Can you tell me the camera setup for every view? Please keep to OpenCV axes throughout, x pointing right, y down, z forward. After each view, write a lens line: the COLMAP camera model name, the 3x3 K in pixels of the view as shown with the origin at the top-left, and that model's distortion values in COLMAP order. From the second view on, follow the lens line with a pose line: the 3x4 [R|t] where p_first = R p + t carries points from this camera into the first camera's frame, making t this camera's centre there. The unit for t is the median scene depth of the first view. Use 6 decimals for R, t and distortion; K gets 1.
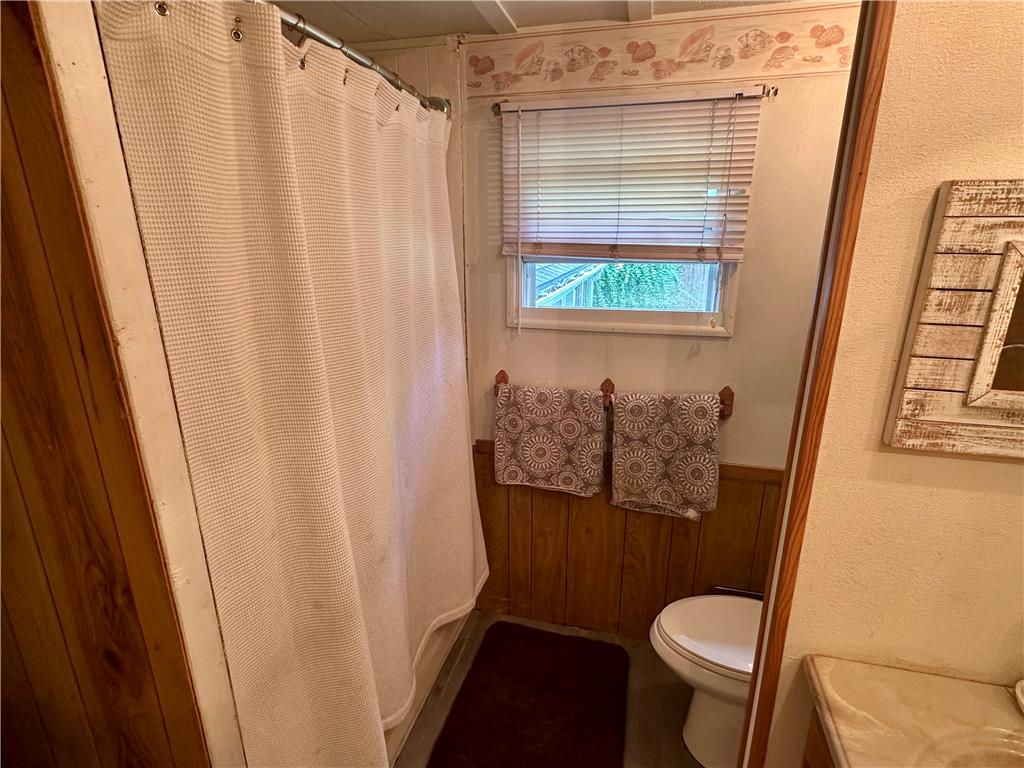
lens RADIAL K [[532.1, 0, 510.1], [0, 532.1, 388.5], [0, 0, 1]] dist [-0.002888, 0.001337]
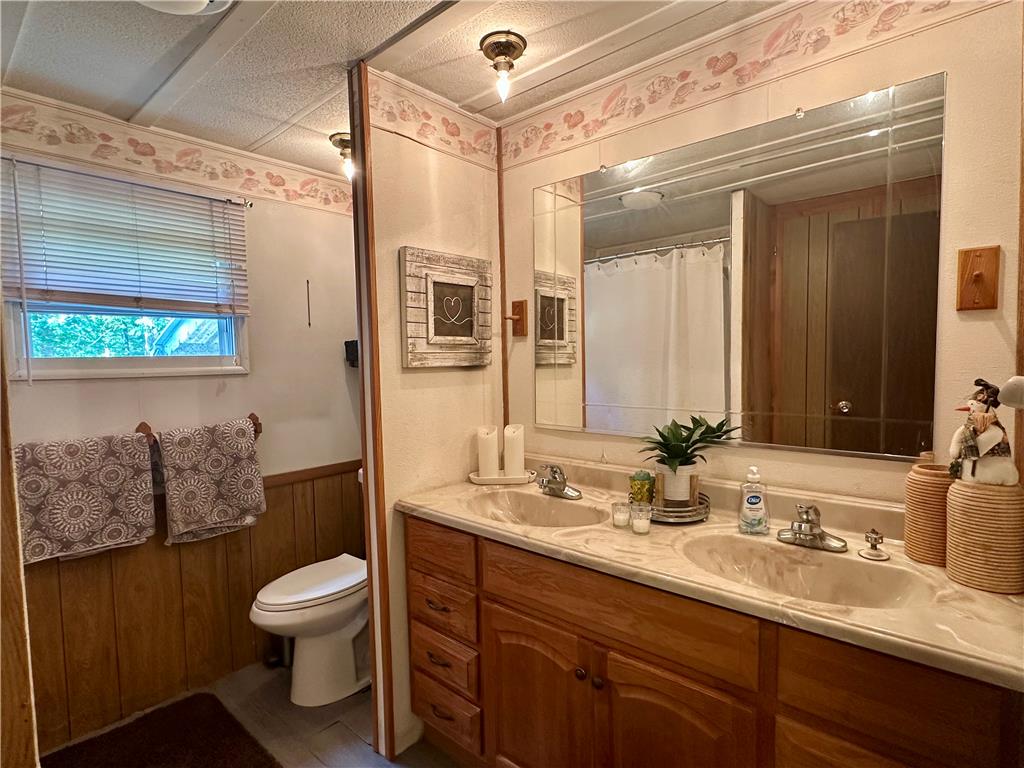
lens RADIAL K [[532.1, 0, 513.7], [0, 532.1, 388.1], [0, 0, 1]] dist [-0.002888, 0.001337]
pose [[0.450071, -0.052373, 0.891456, -0.452303], [0.279265, 0.956462, -0.084801, 0.227540], [-0.848202, 0.287119, 0.445102, -0.117570]]
